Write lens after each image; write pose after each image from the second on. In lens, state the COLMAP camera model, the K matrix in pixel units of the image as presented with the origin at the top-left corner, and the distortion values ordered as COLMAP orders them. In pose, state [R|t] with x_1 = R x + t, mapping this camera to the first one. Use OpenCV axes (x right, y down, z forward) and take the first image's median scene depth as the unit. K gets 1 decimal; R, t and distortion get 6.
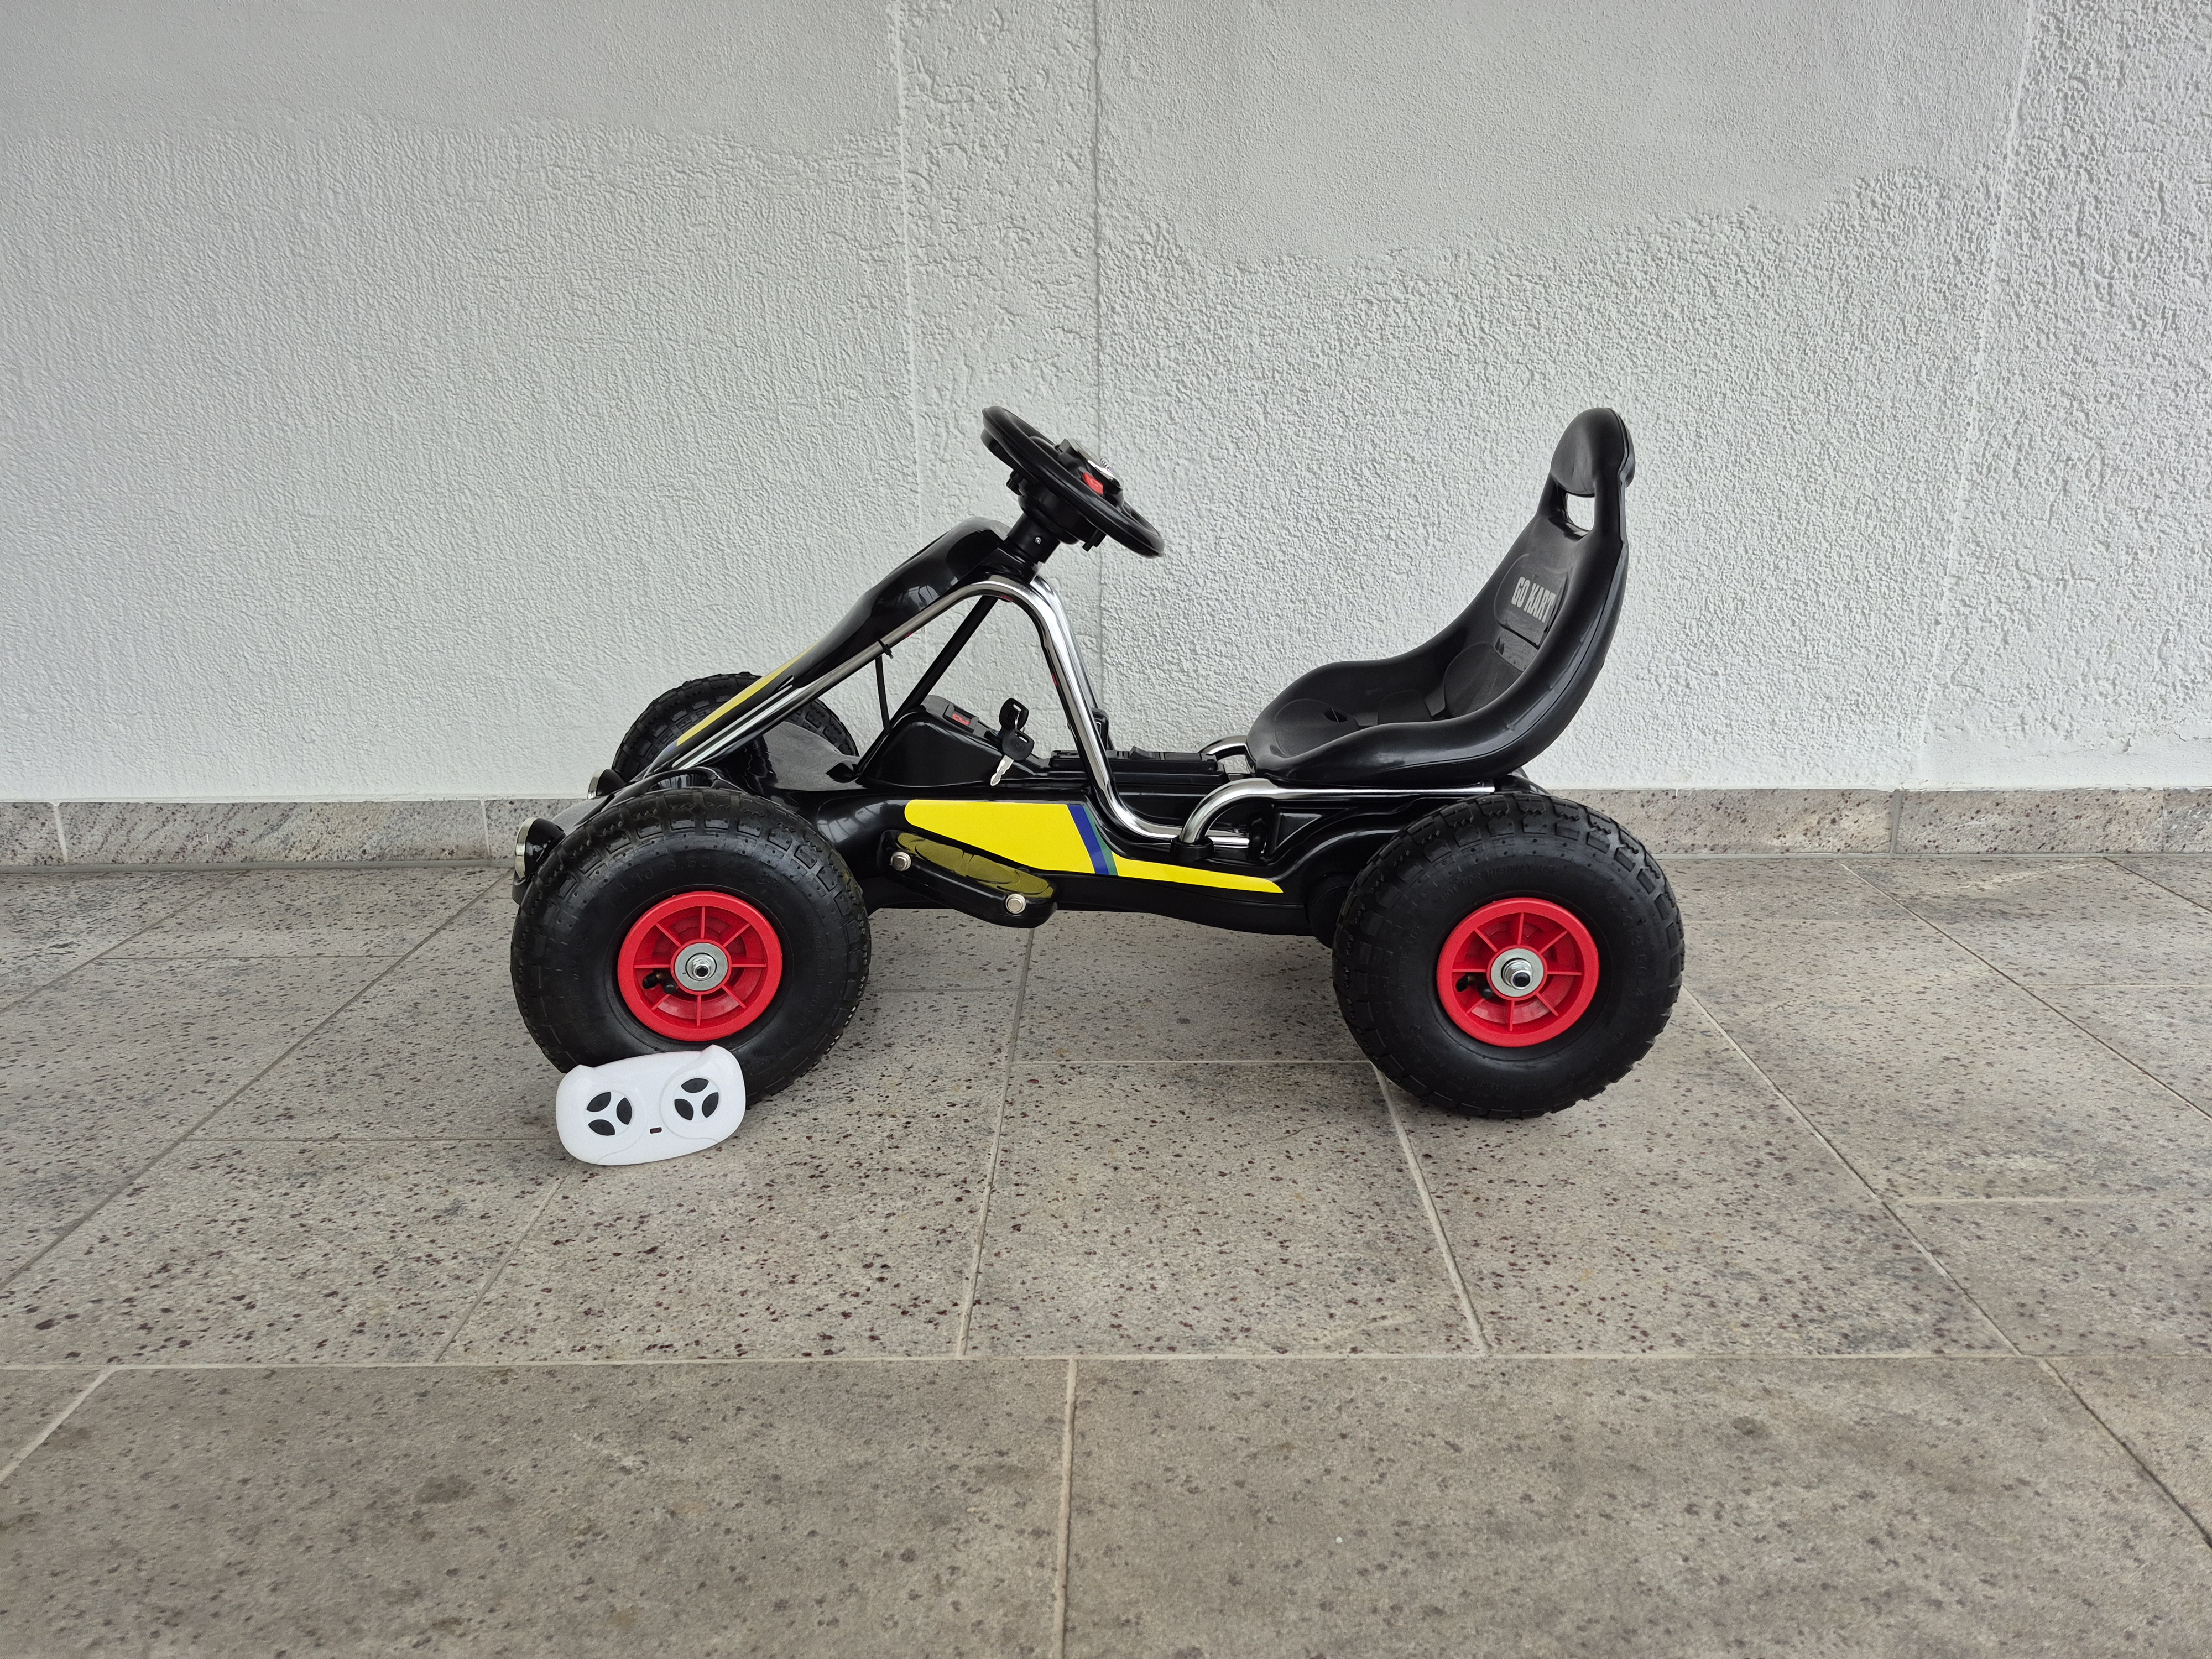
lens RADIAL K [[1412.3, 0, 1117.4], [0, 1412.3, 886.4], [0, 0, 1]] dist [0.058721, -0.056877]
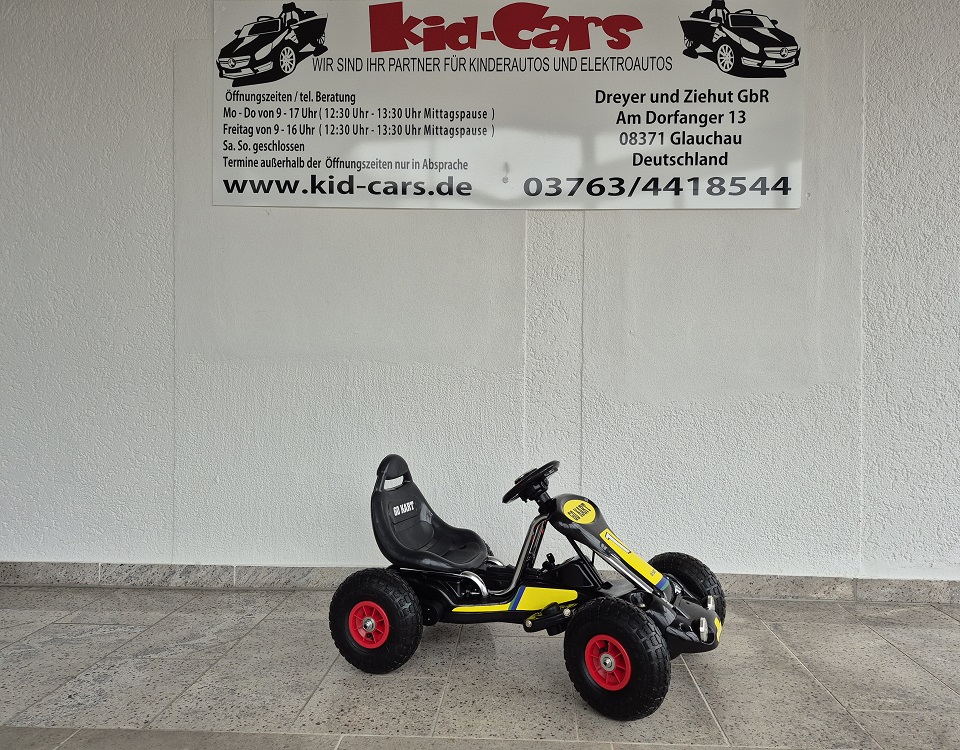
lens RADIAL K [[764.9, 0, 481.0], [0, 764.9, 372.8], [0, 0, 1]] dist [0.091689, -0.110399]
pose [[0.999652, 0.022566, -0.013643, -0.223488], [-0.025593, 0.954887, -0.295865, 0.023682], [0.006351, 0.296112, 0.955132, -0.708029]]
